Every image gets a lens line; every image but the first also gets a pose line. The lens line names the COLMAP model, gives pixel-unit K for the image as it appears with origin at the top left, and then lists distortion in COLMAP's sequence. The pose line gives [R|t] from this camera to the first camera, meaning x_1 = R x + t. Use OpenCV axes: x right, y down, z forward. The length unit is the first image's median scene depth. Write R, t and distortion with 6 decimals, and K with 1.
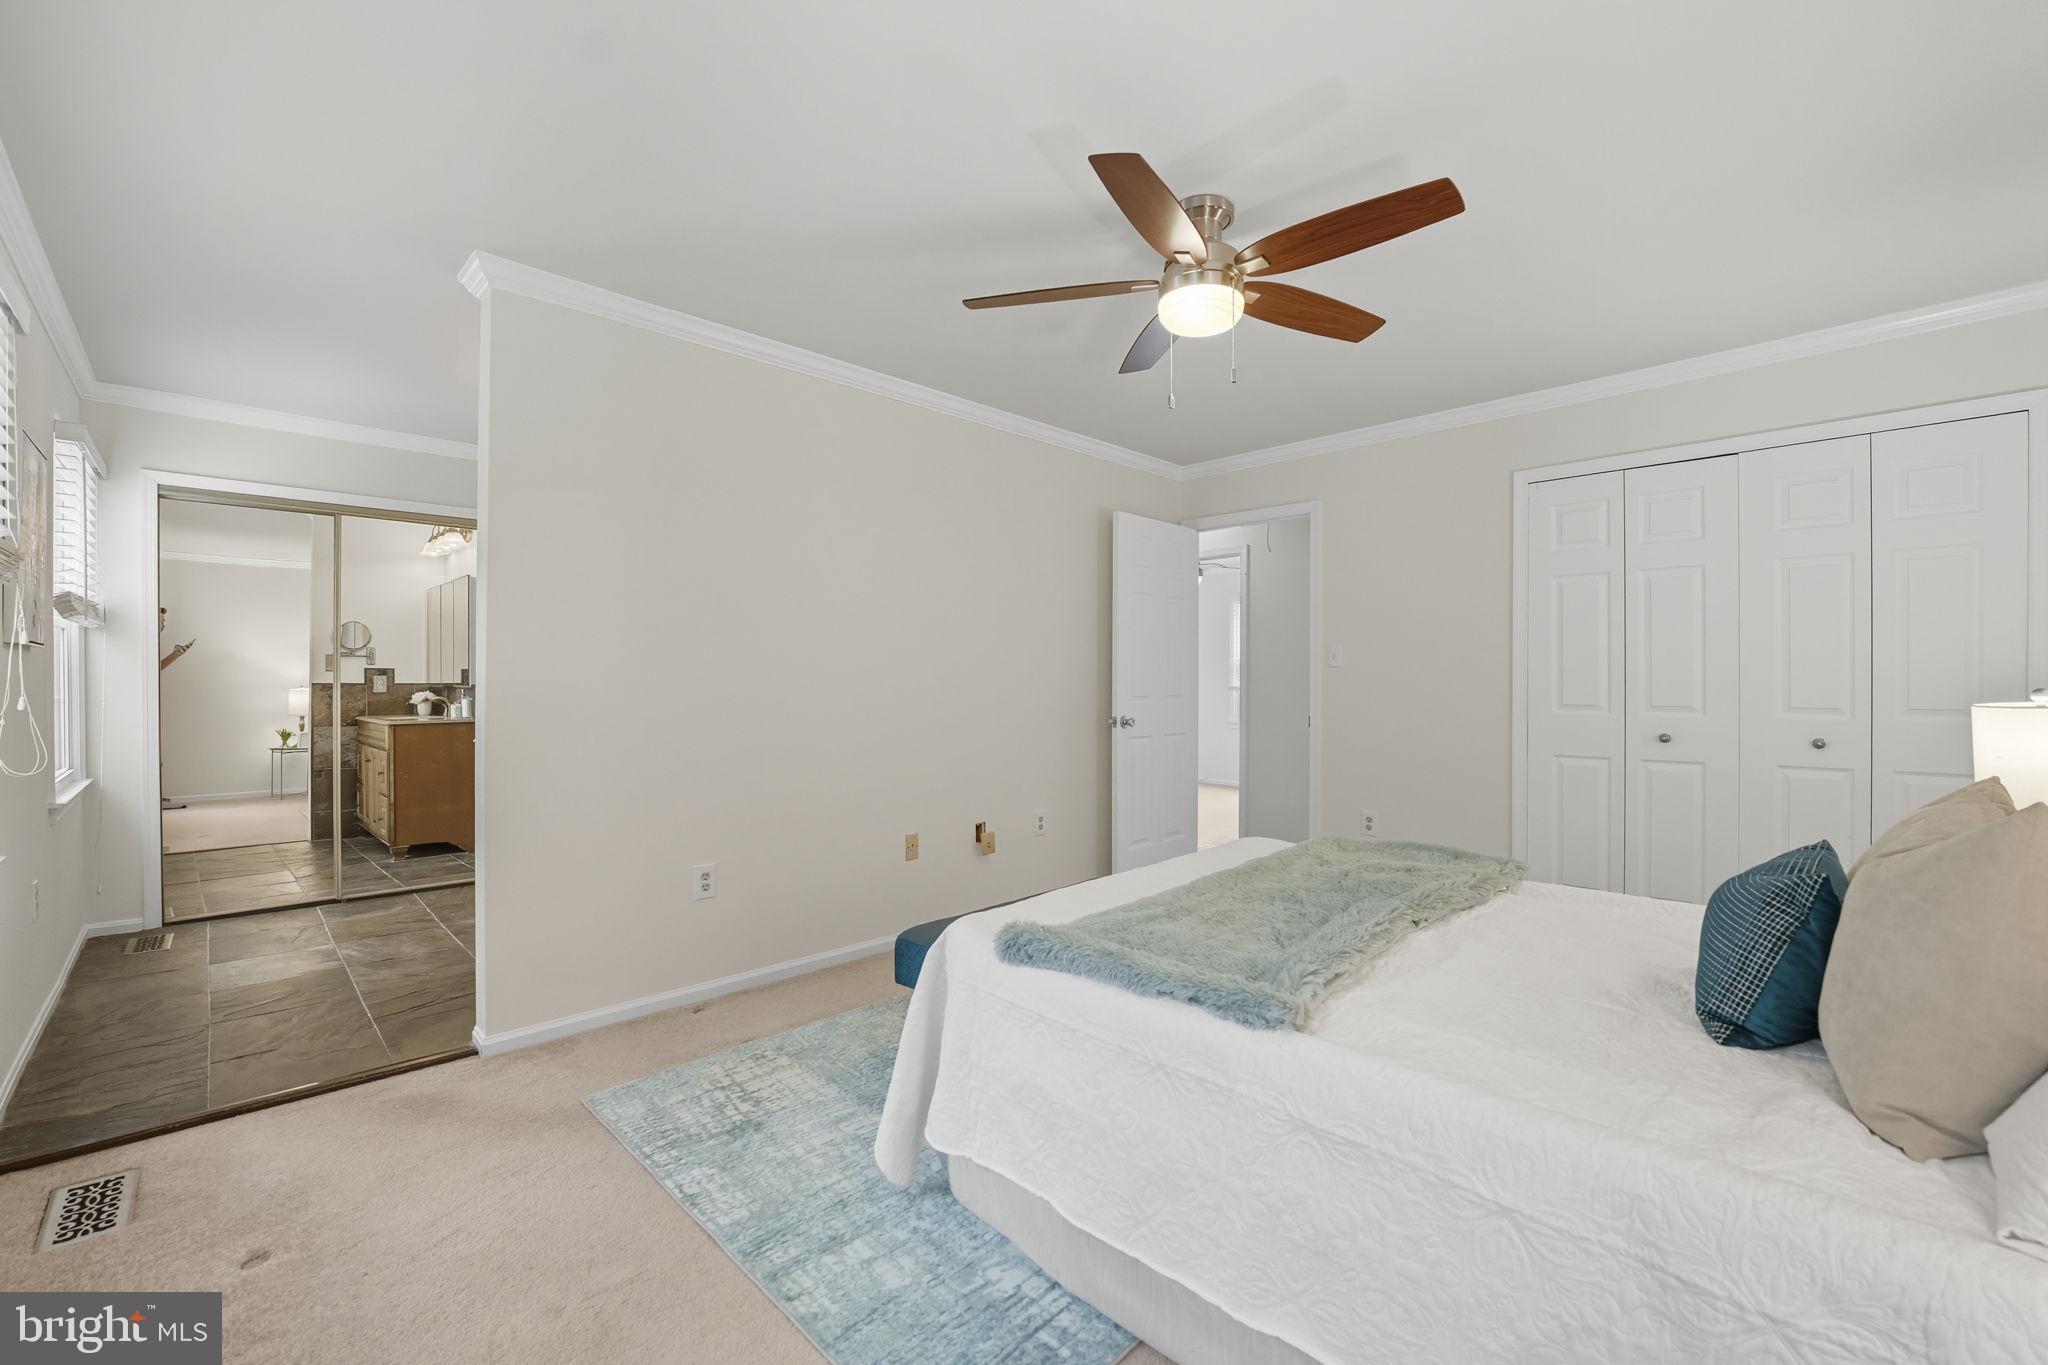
lens RADIAL K [[844.9, 0, 1022.6], [0, 844.9, 668.5], [0, 0, 1]] dist [-0.021241, -0.000975]
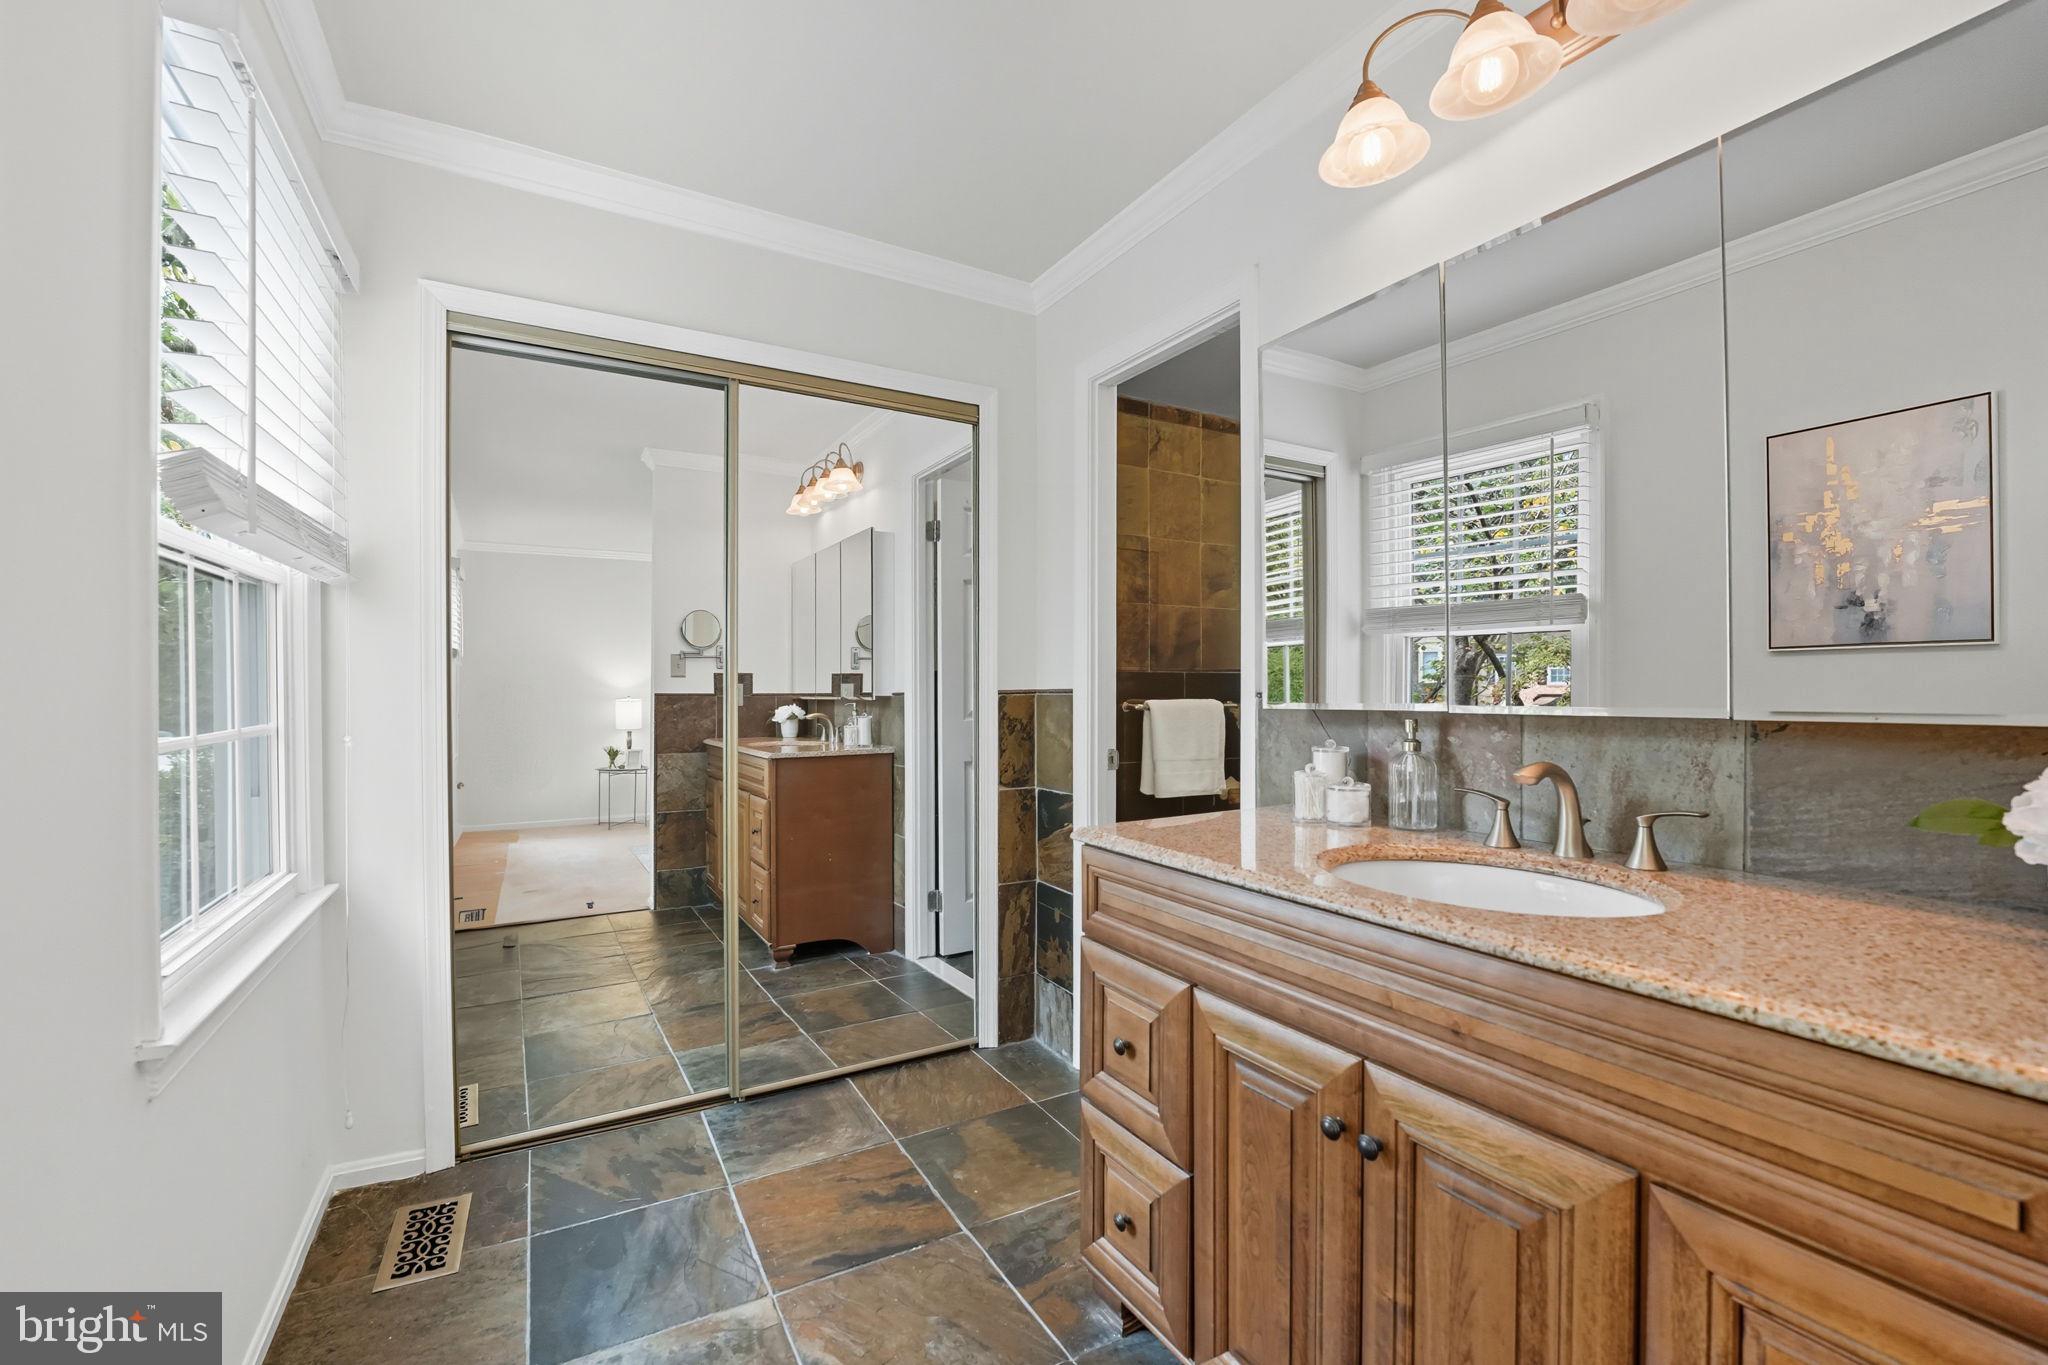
lens RADIAL K [[844.9, 0, 1022.6], [0, 844.9, 668.5], [0, 0, 1]] dist [-0.021241, -0.000975]
pose [[0.967999, -0.002379, -0.250942, -0.341796], [-0.000426, 0.999938, -0.011122, 0.003810], [0.250953, 0.010873, 0.967938, 0.349276]]
